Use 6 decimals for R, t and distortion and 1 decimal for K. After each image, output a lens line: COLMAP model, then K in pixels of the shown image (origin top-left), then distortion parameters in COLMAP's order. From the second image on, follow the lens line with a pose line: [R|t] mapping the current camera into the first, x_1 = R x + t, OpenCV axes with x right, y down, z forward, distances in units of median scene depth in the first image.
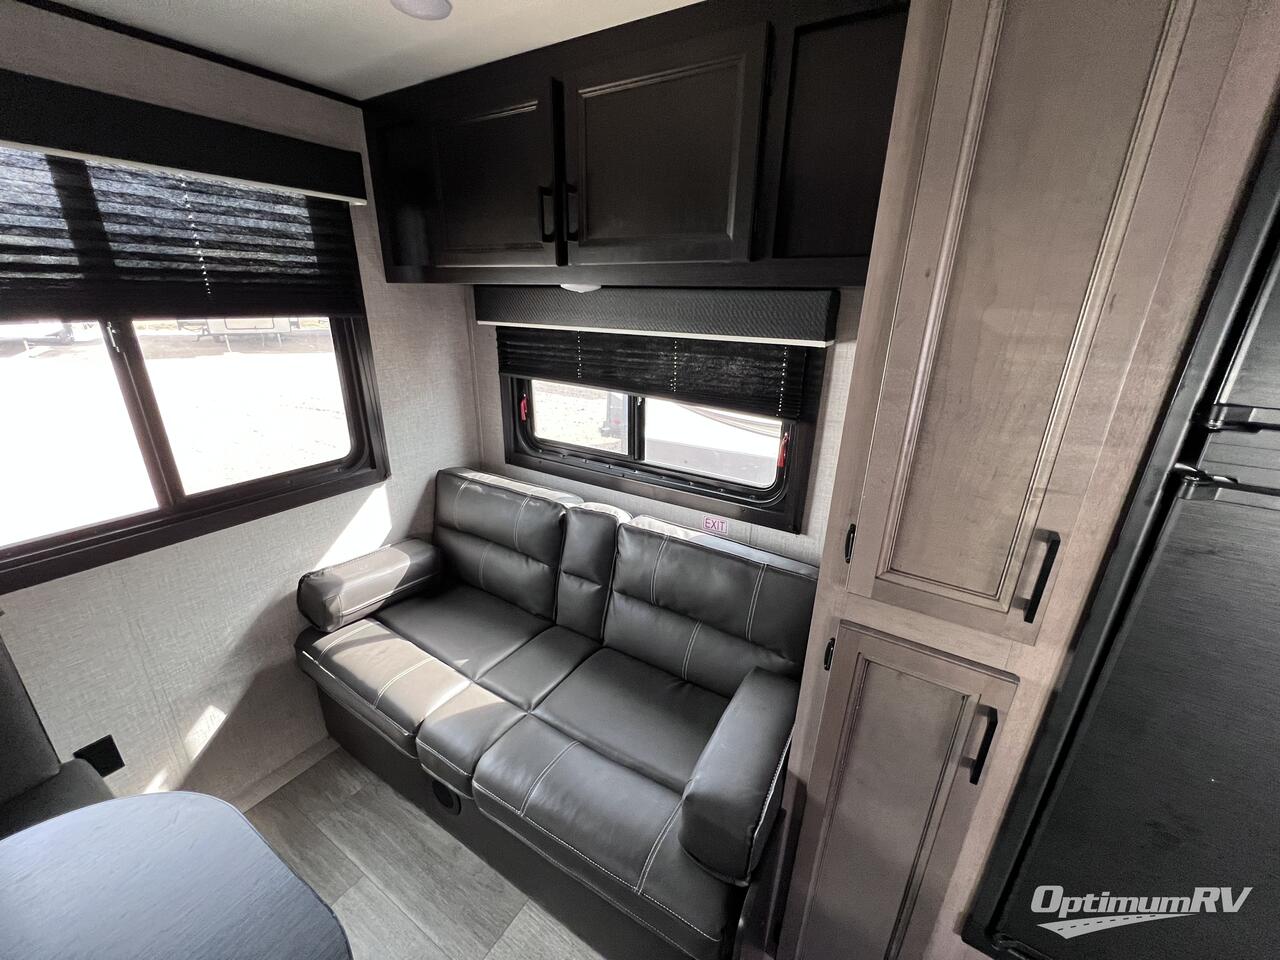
lens RADIAL K [[510.3, 0, 641.7], [0, 510.3, 481.0], [0, 0, 1]] dist [-0.001407, -0.000573]
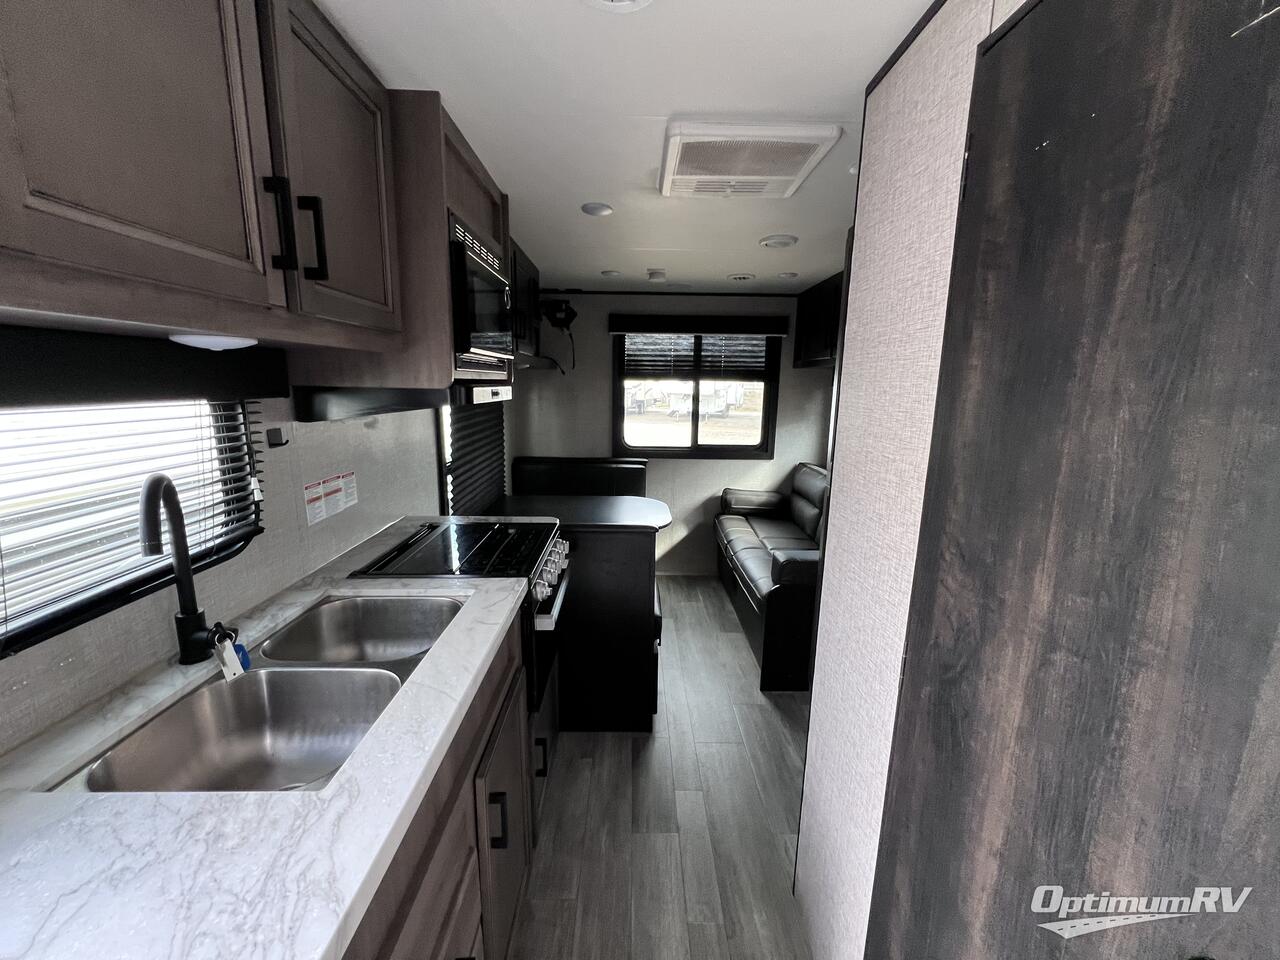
lens RADIAL K [[510.3, 0, 638.4], [0, 510.3, 478.6], [0, 0, 1]] dist [-0.001407, -0.000573]
pose [[0.535015, 0.141981, -0.832827, 1.065681], [-0.289678, 0.956849, -0.022967, 0.309946], [0.793628, 0.253539, 0.553057, -0.622644]]
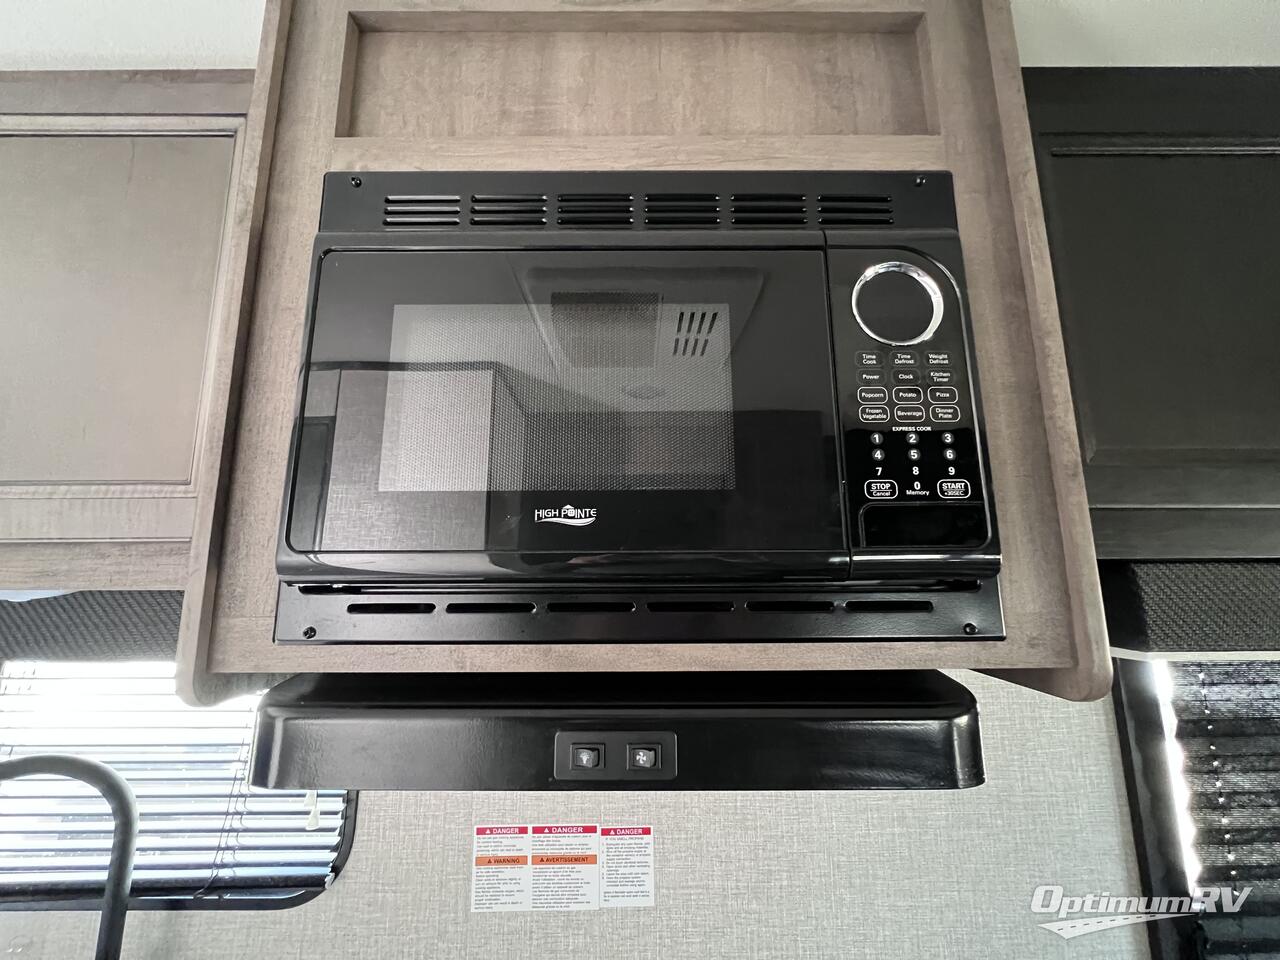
lens RADIAL K [[511.6, 0, 638.2], [0, 511.6, 484.0], [0, 0, 1]] dist [-0.003201, 0.000646]
pose [[-0.850872, -0.109144, -0.513912, 0.225573], [-0.193527, 0.974513, 0.113452, 0.091261], [0.488431, 0.195989, -0.850308, -0.201677]]
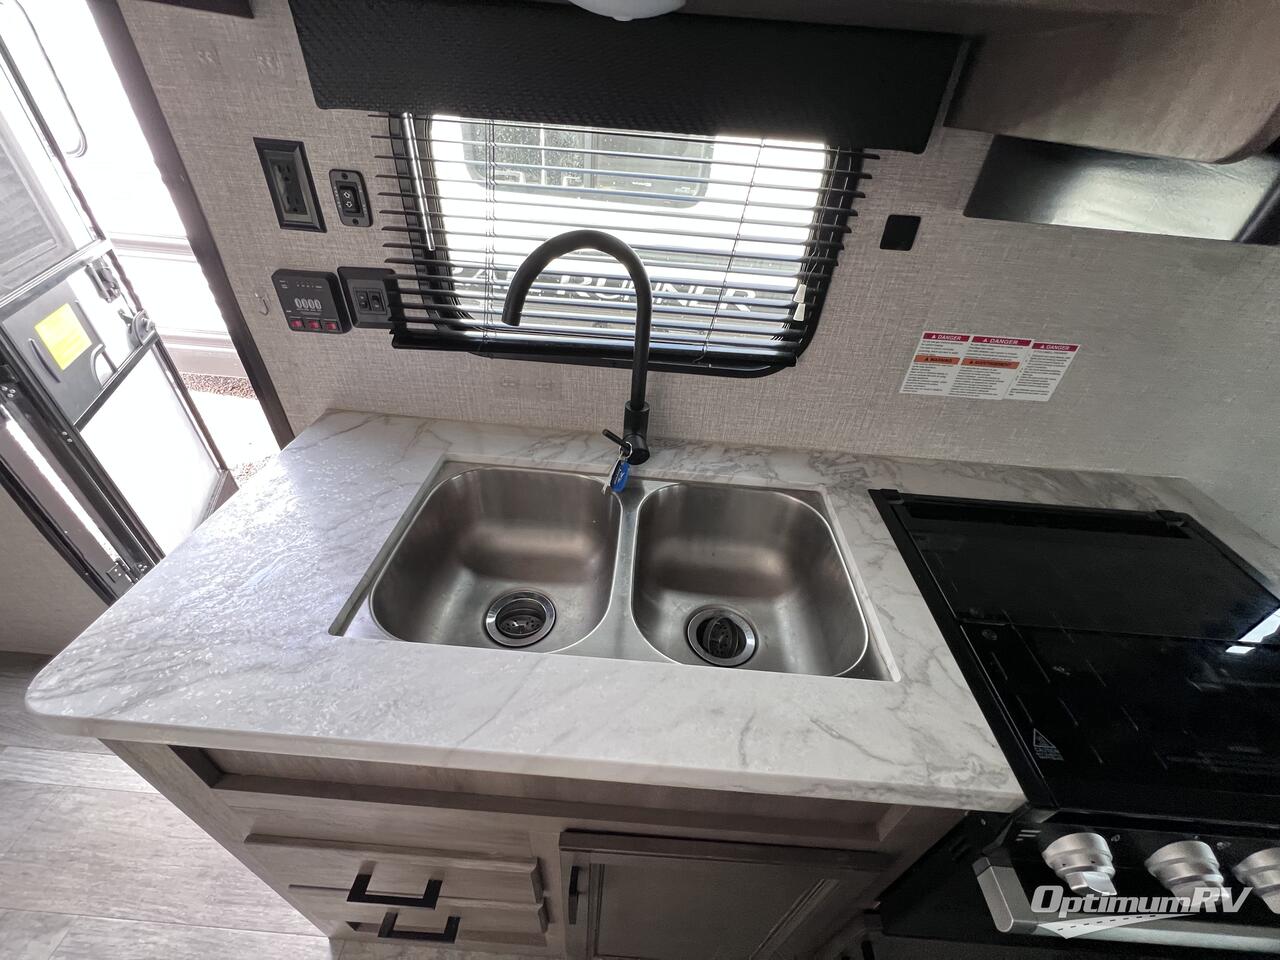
lens RADIAL K [[511.6, 0, 638.6], [0, 511.6, 480.1], [0, 0, 1]] dist [-0.003201, 0.000646]
pose [[-0.874661, 0.227299, -0.428140, 0.575780], [-0.239833, 0.564635, 0.789726, 0.215217], [0.421247, 0.793424, -0.439351, -0.374937]]
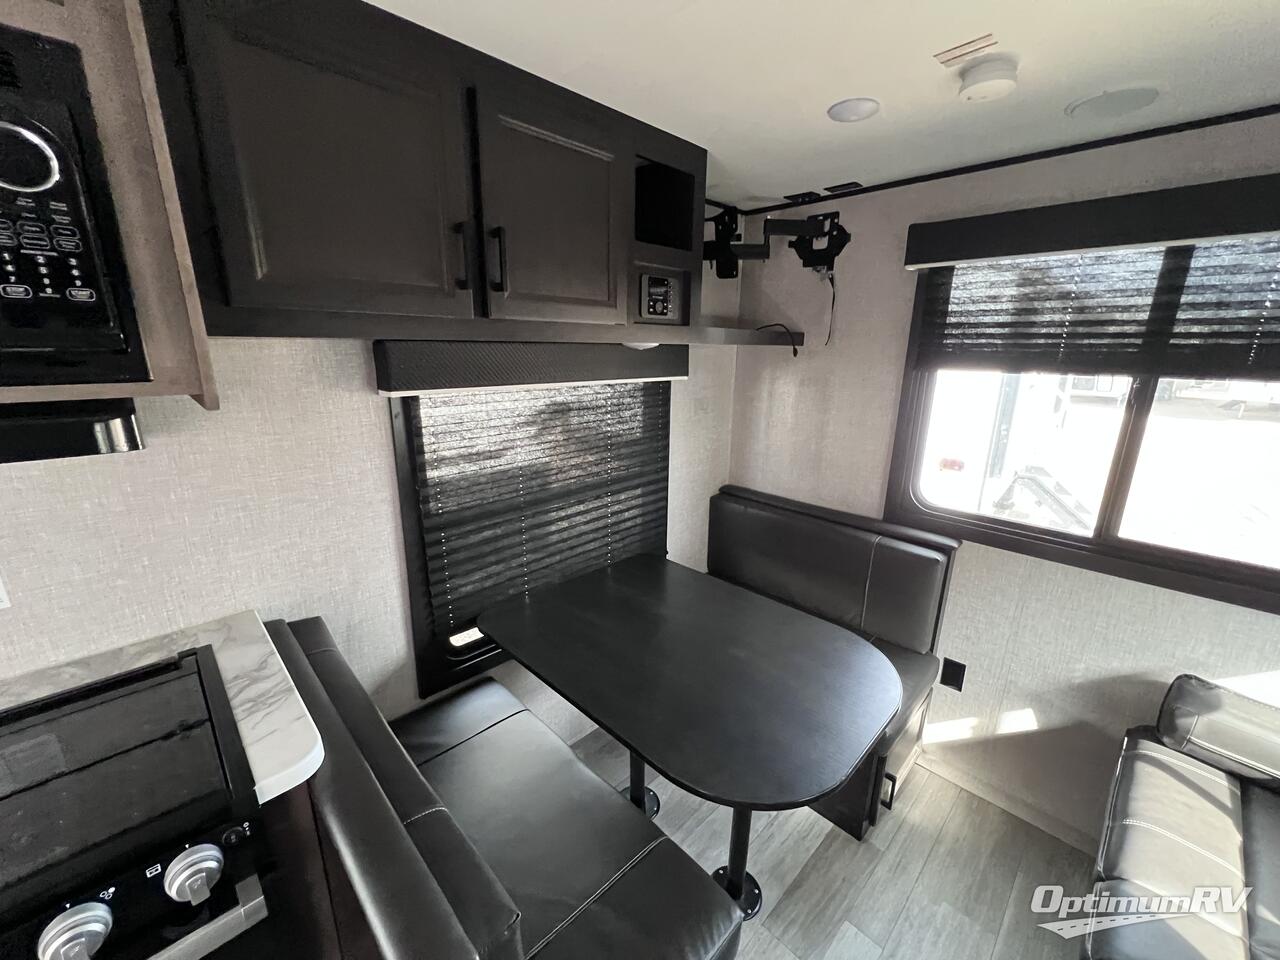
lens RADIAL K [[510.3, 0, 640.4], [0, 510.3, 482.2], [0, 0, 1]] dist [-0.001407, -0.000573]
pose [[-0.233385, 0.226105, -0.945732, 0.285898], [-0.347235, 0.889086, 0.298251, -0.037682], [0.908273, 0.397998, -0.128988, 0.149779]]
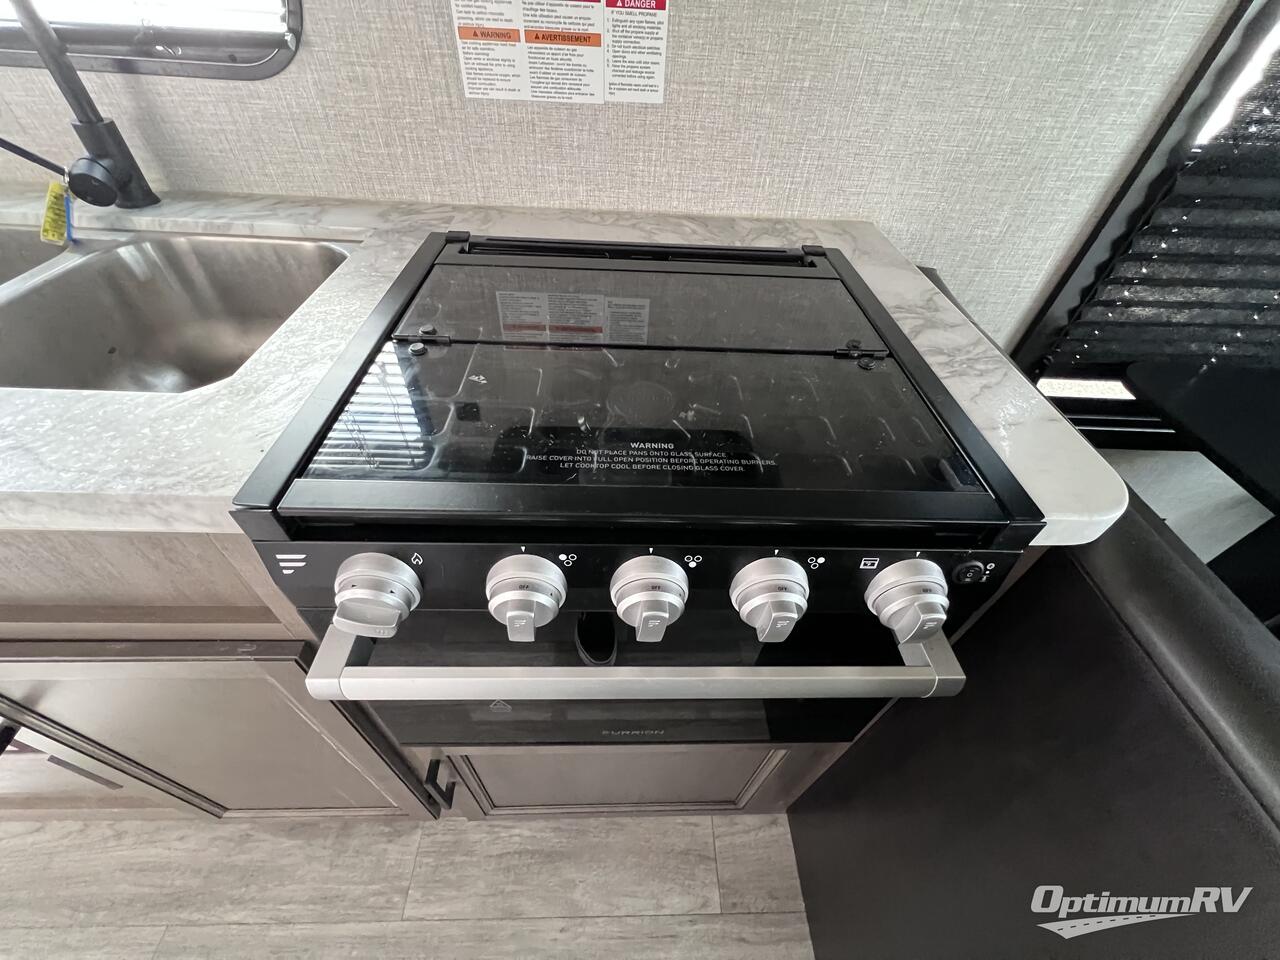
lens RADIAL K [[511.6, 0, 637.8], [0, 511.6, 481.6], [0, 0, 1]] dist [-0.003201, 0.000646]
pose [[-0.838480, 0.337475, -0.427856, 0.244985], [-0.248844, 0.461384, 0.851587, 0.285627], [0.484796, 0.820509, -0.302883, -0.131540]]
